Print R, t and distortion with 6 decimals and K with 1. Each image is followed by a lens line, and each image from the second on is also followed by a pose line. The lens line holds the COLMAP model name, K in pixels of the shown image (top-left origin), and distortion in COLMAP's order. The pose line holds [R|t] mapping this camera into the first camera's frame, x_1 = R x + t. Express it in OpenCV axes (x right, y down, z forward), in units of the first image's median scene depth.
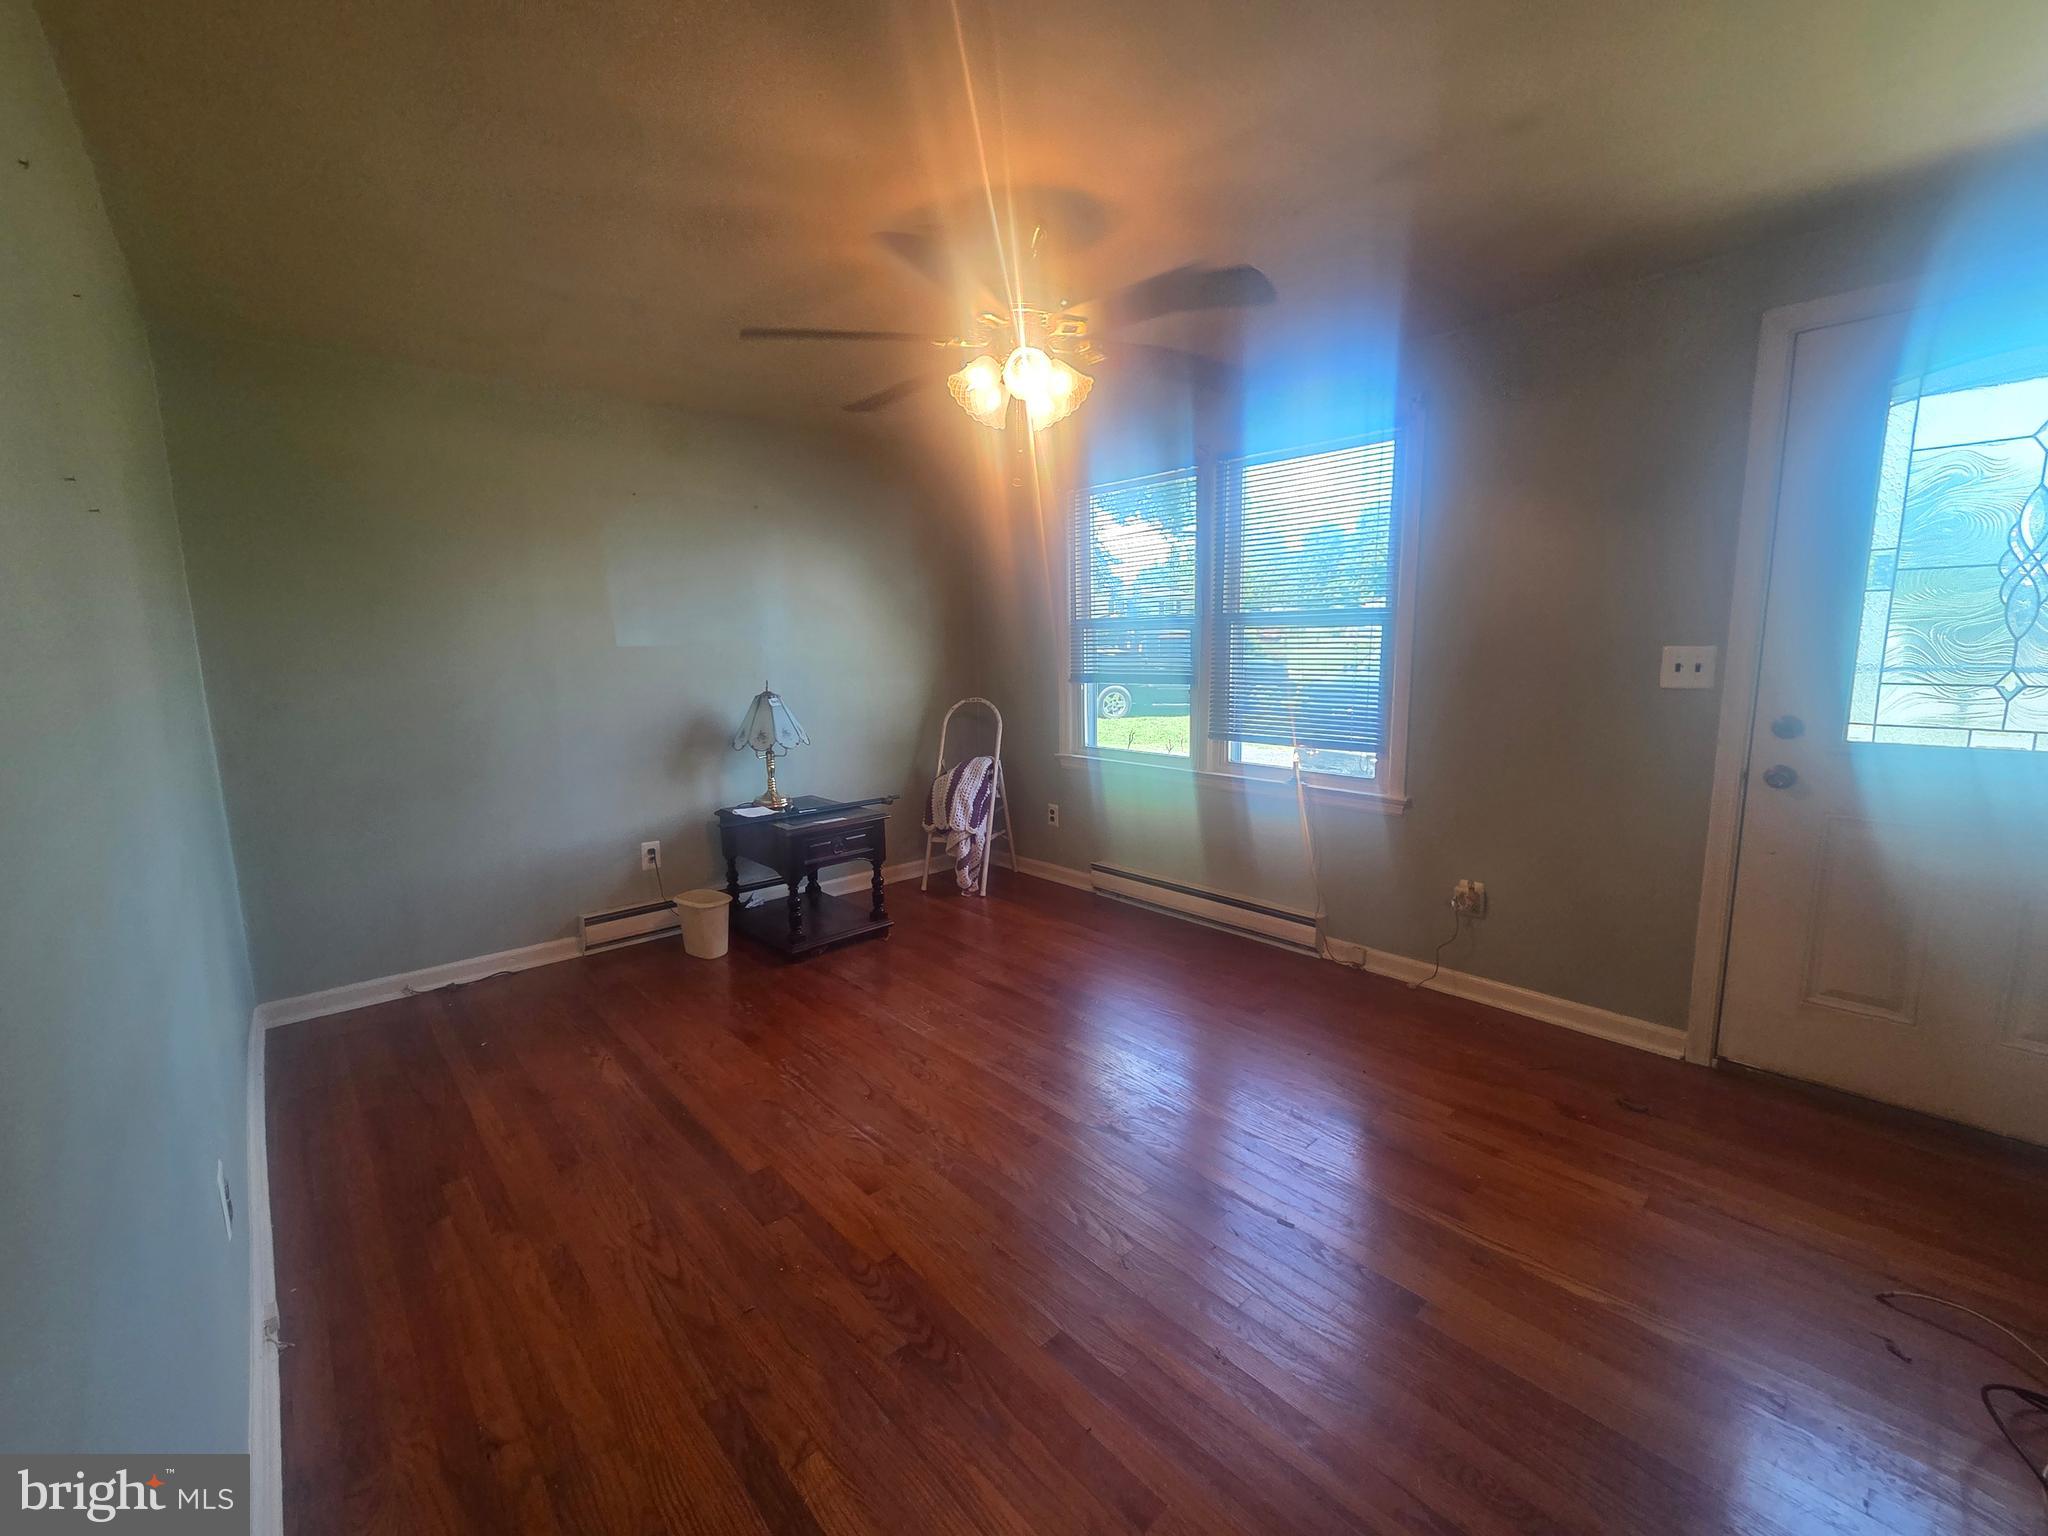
lens RADIAL K [[839.9, 0, 1011.2], [0, 839.9, 765.2], [0, 0, 1]] dist [-0.003378, 0.002314]
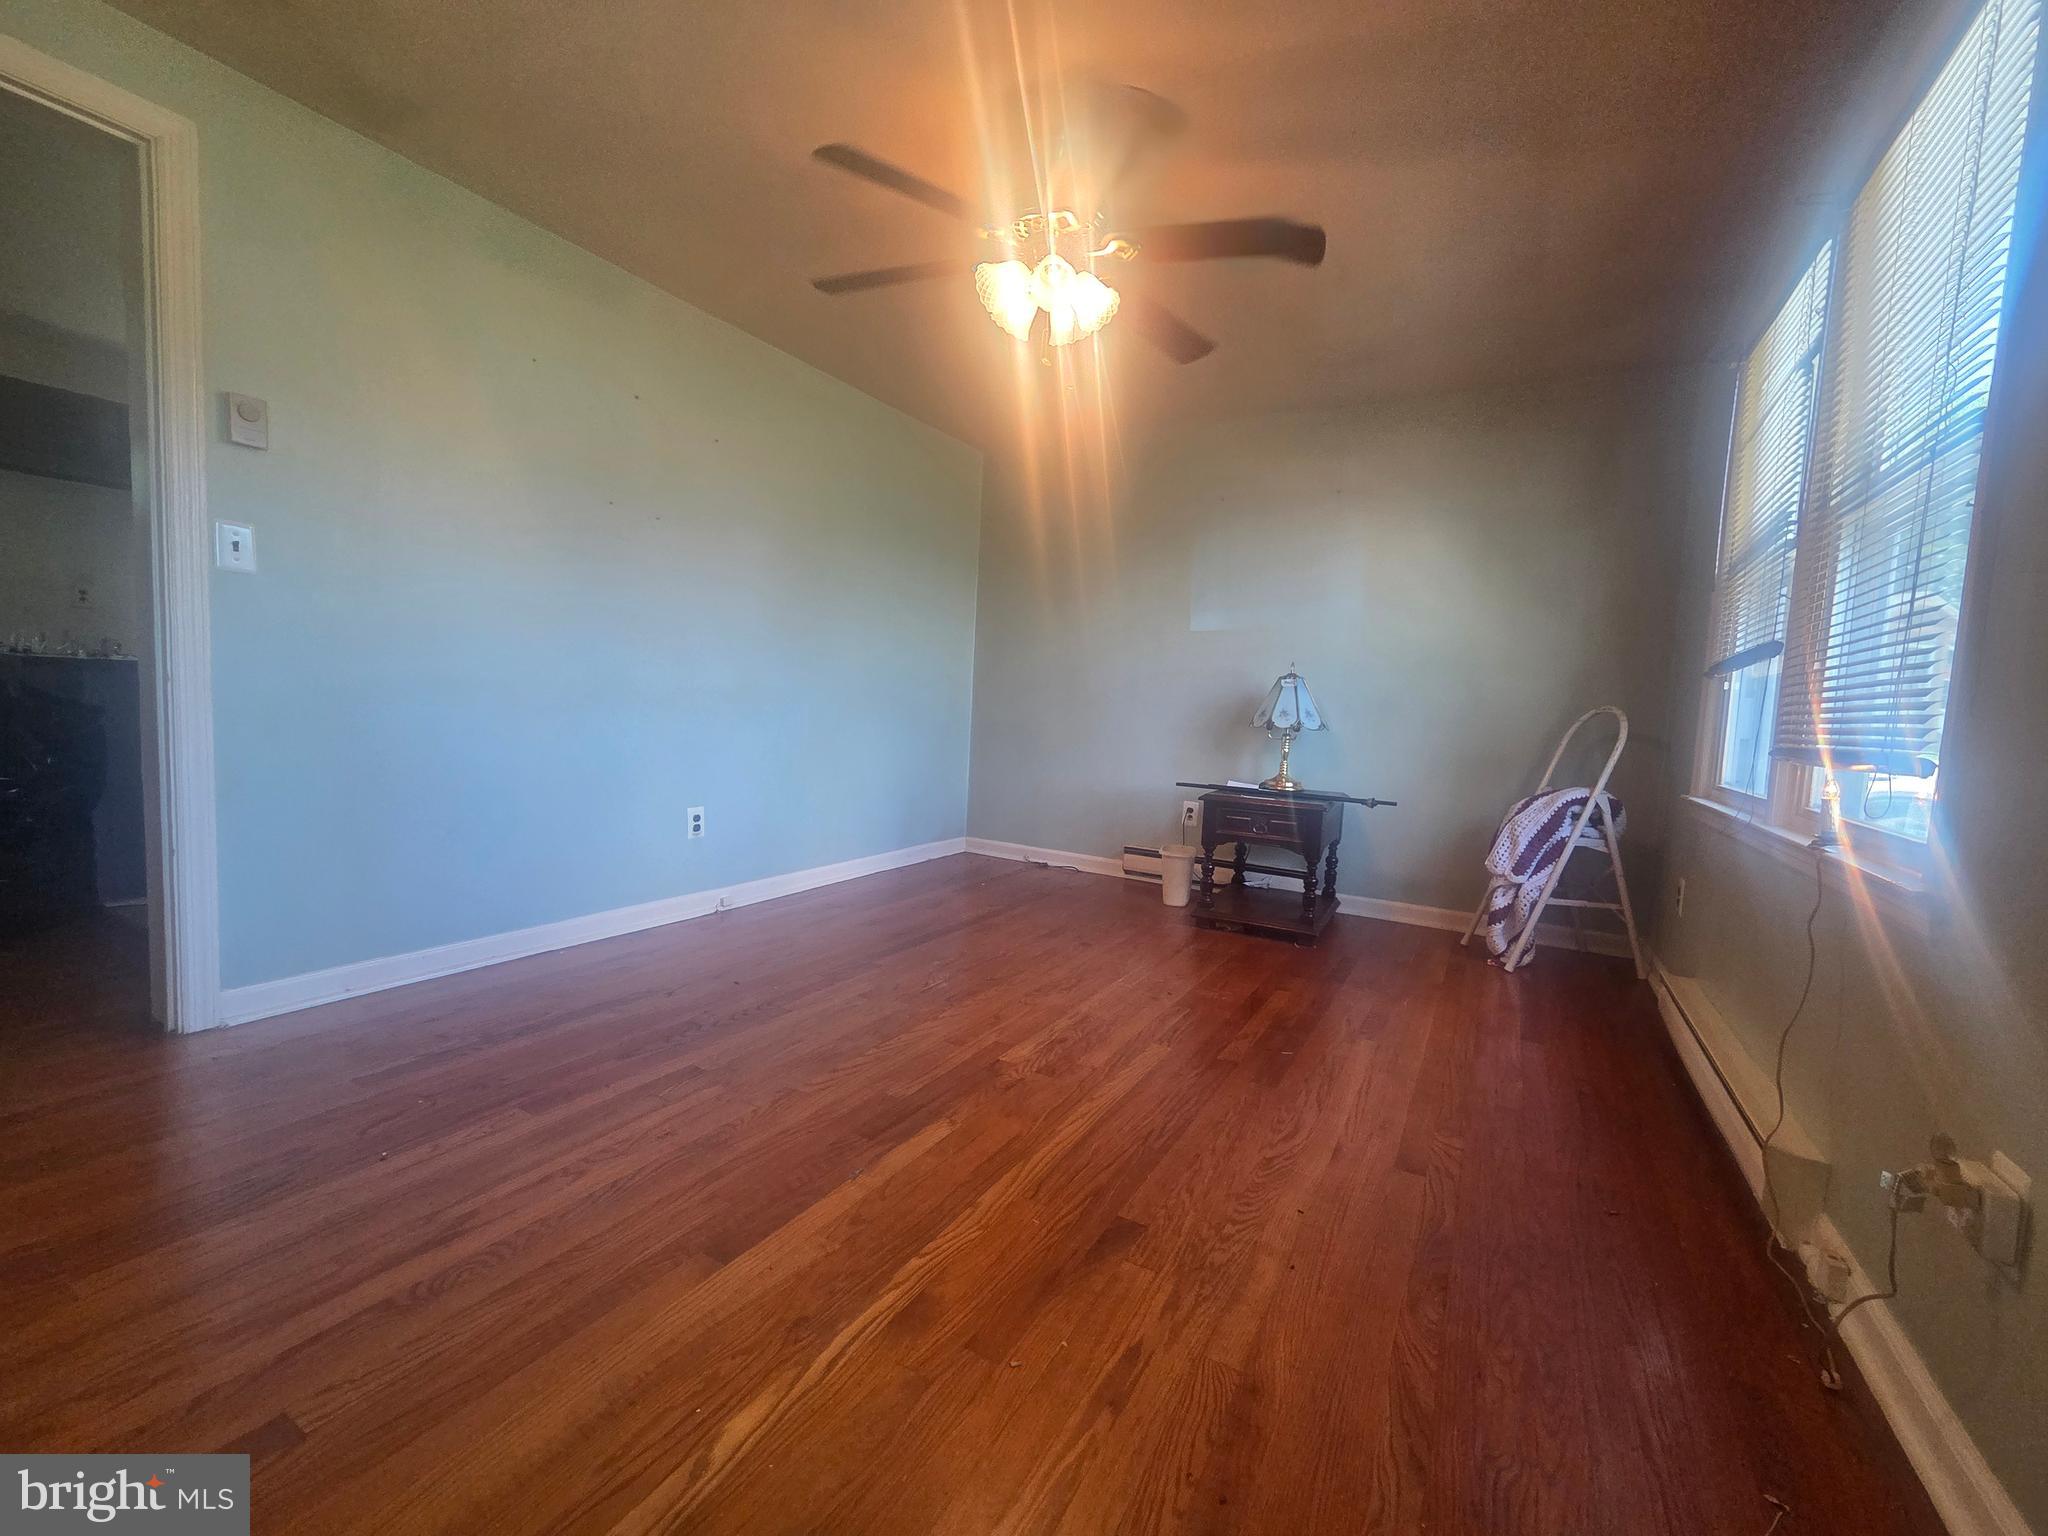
lens RADIAL K [[839.9, 0, 1031.9], [0, 839.9, 768.3], [0, 0, 1]] dist [-0.003378, 0.002314]
pose [[0.317613, 0.103742, -0.942528, 0.656130], [-0.194086, 0.980065, 0.042470, 0.046447], [0.928145, 0.169442, 0.331417, 0.473431]]
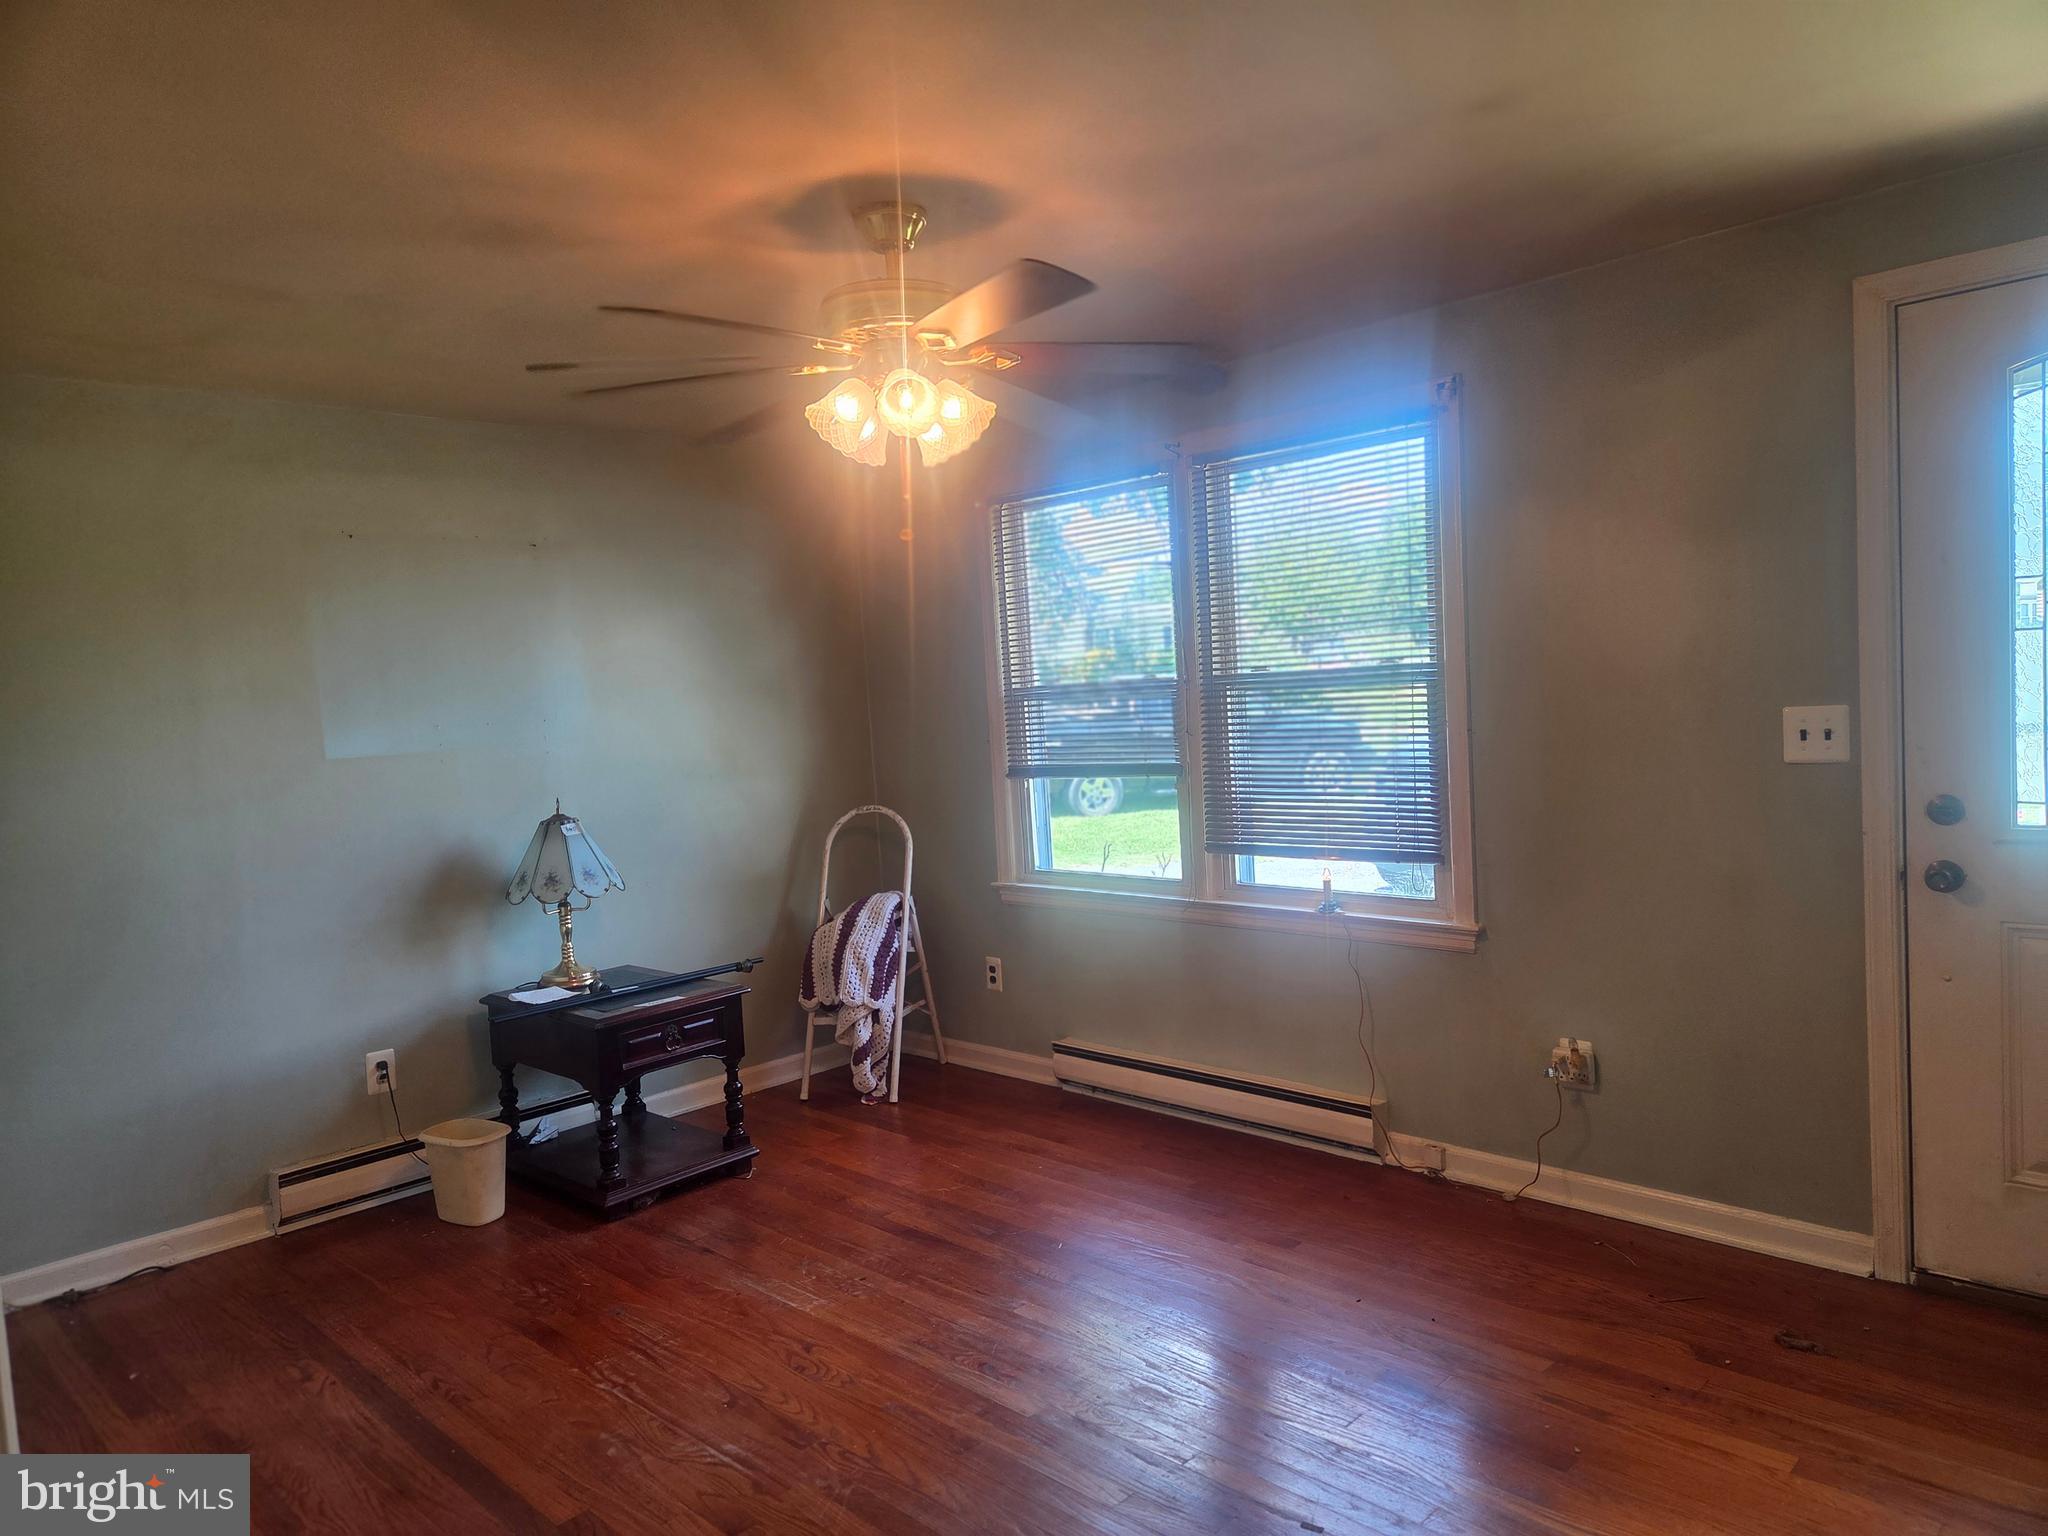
lens RADIAL K [[1353.6, 0, 1020.7], [0, 1353.6, 781.9], [0, 0, 1]] dist [0.066027, -0.054362]
pose [[0.997271, -0.045158, 0.058402, 0.020112], [0.049725, 0.995613, -0.079264, -0.009456], [-0.054566, 0.081952, 0.995141, -0.132014]]
